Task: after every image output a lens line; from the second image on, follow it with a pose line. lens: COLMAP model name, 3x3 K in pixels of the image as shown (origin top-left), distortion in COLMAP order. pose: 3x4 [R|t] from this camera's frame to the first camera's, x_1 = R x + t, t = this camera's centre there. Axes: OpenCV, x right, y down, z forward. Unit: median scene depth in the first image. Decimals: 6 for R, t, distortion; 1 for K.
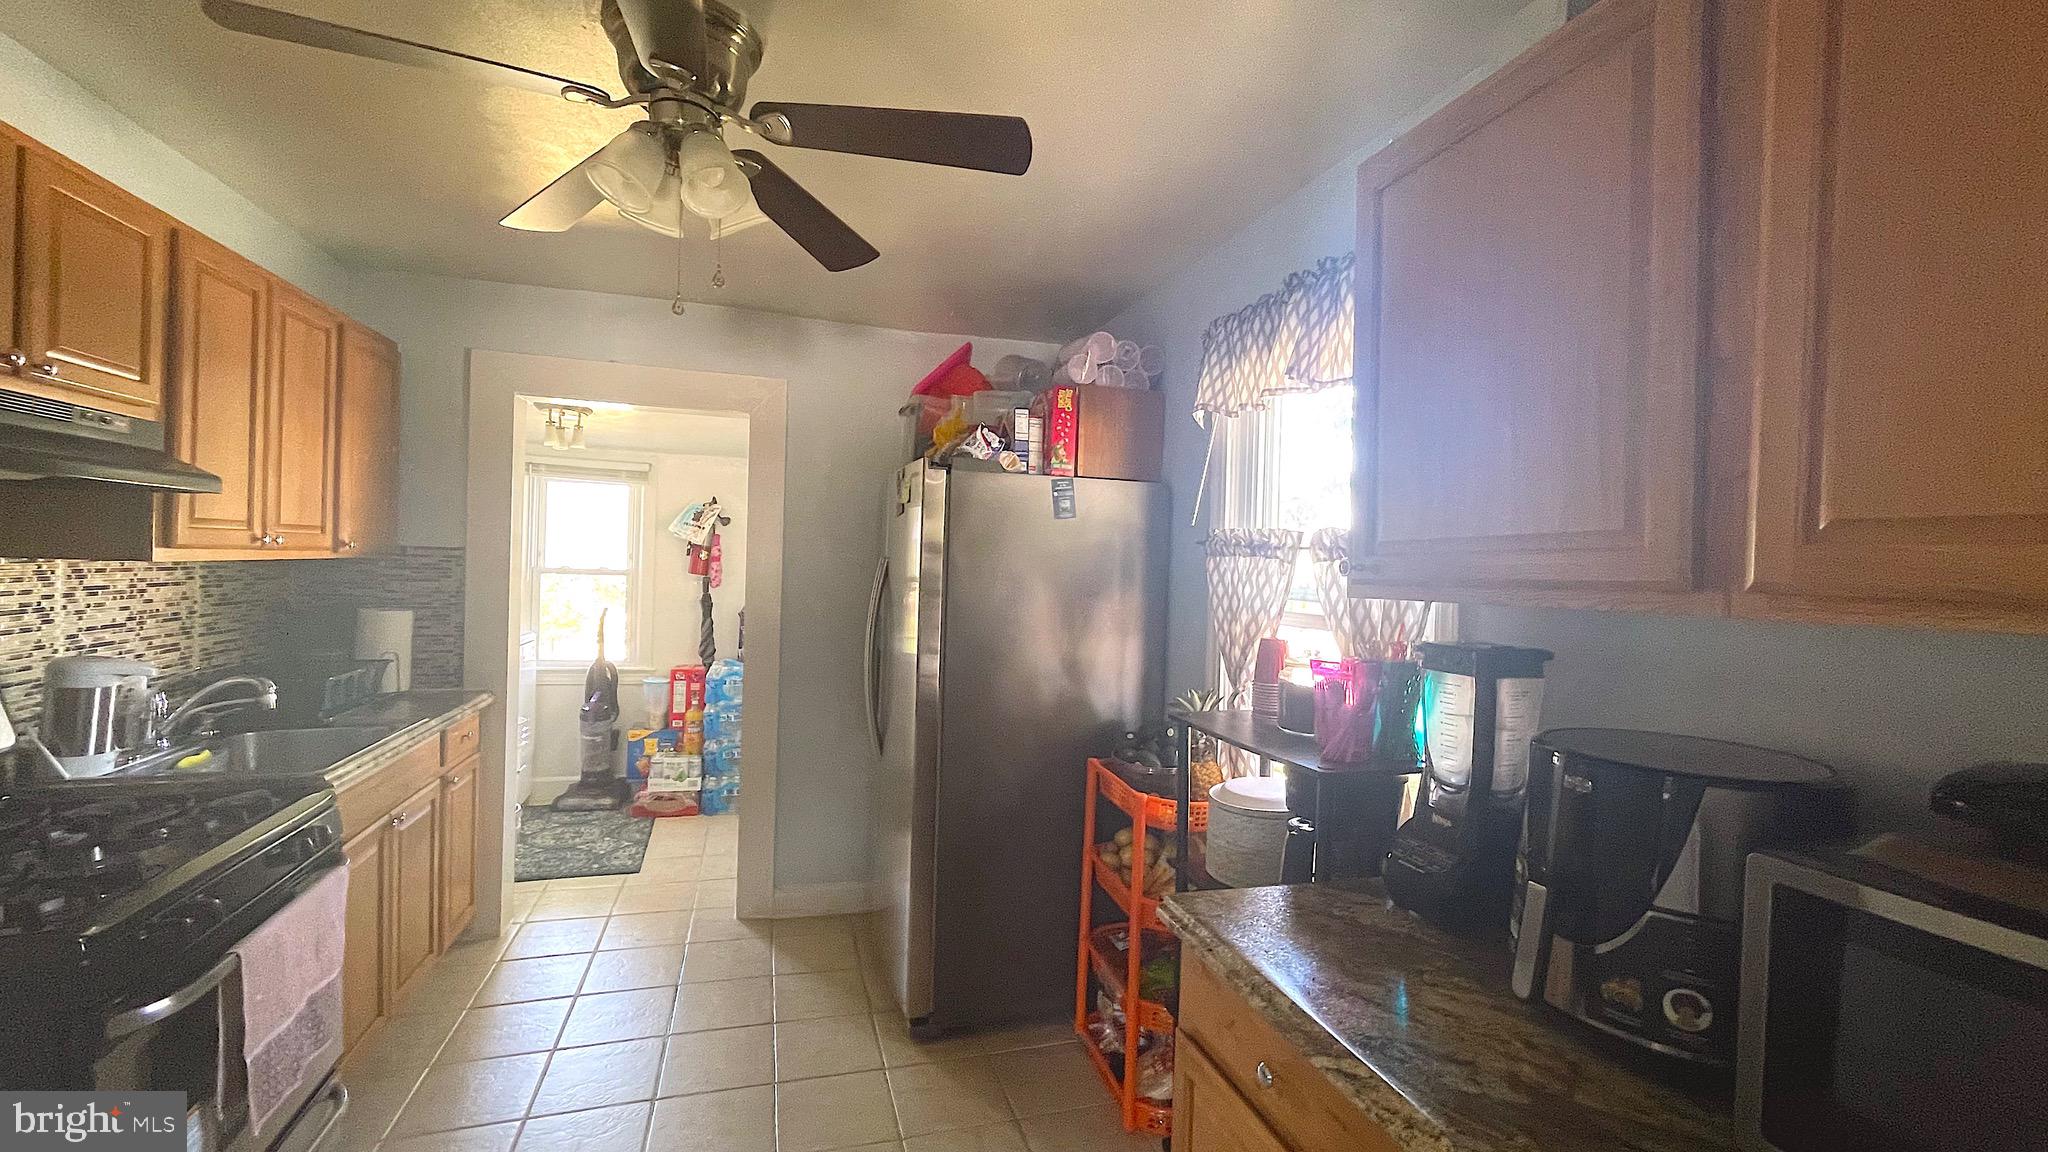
lens RADIAL K [[833.9, 0, 1024.1], [0, 833.9, 572.5], [0, 0, 1]] dist [-0.000409, -0.000504]
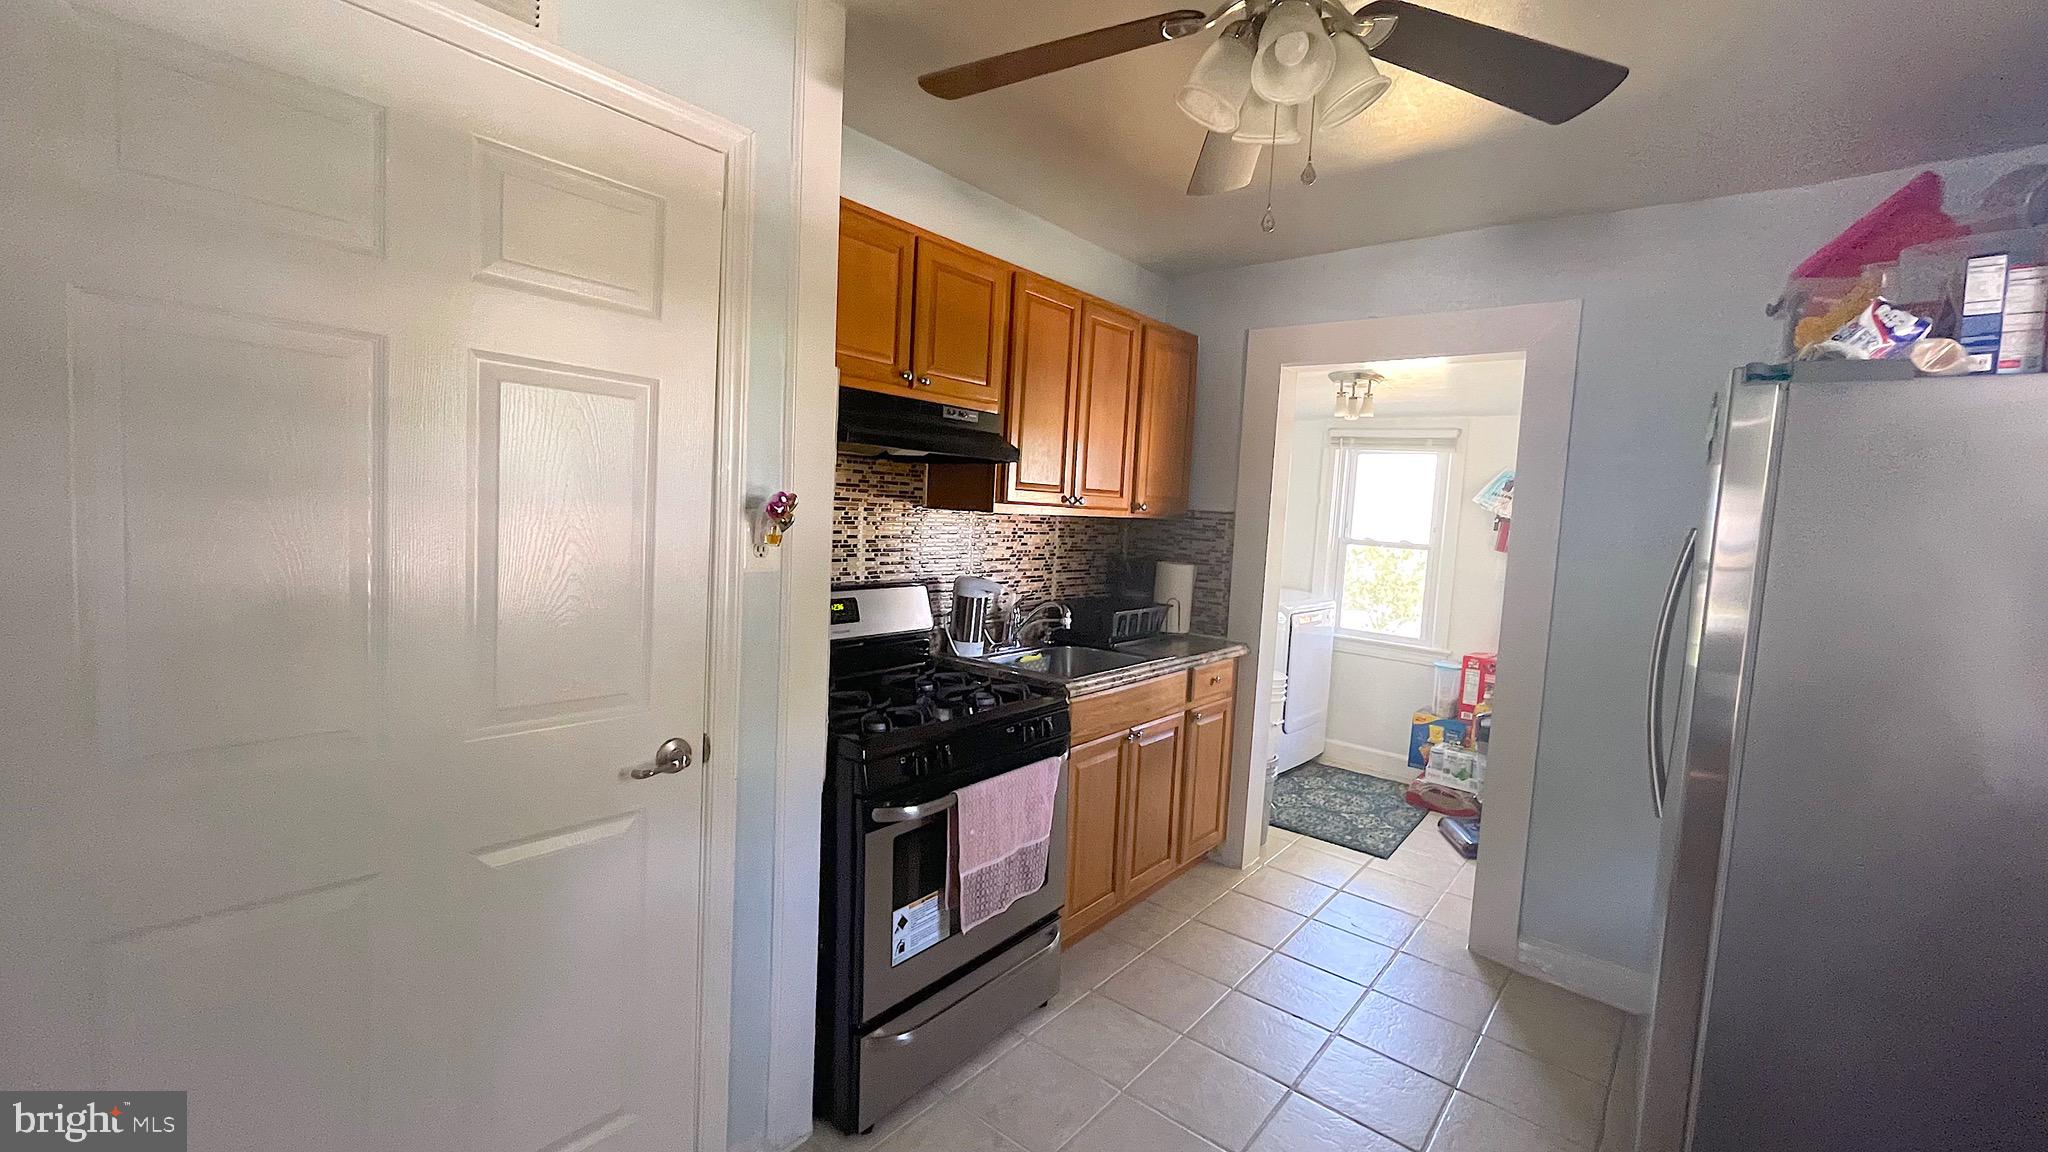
lens RADIAL K [[833.9, 0, 1019.0], [0, 833.9, 571.2], [0, 0, 1]] dist [-0.000409, -0.000504]
pose [[0.542748, 0.063315, -0.837506, 0.123845], [-0.047998, 0.997863, 0.044332, 0.014943], [0.838523, 0.016138, 0.544627, 0.181852]]
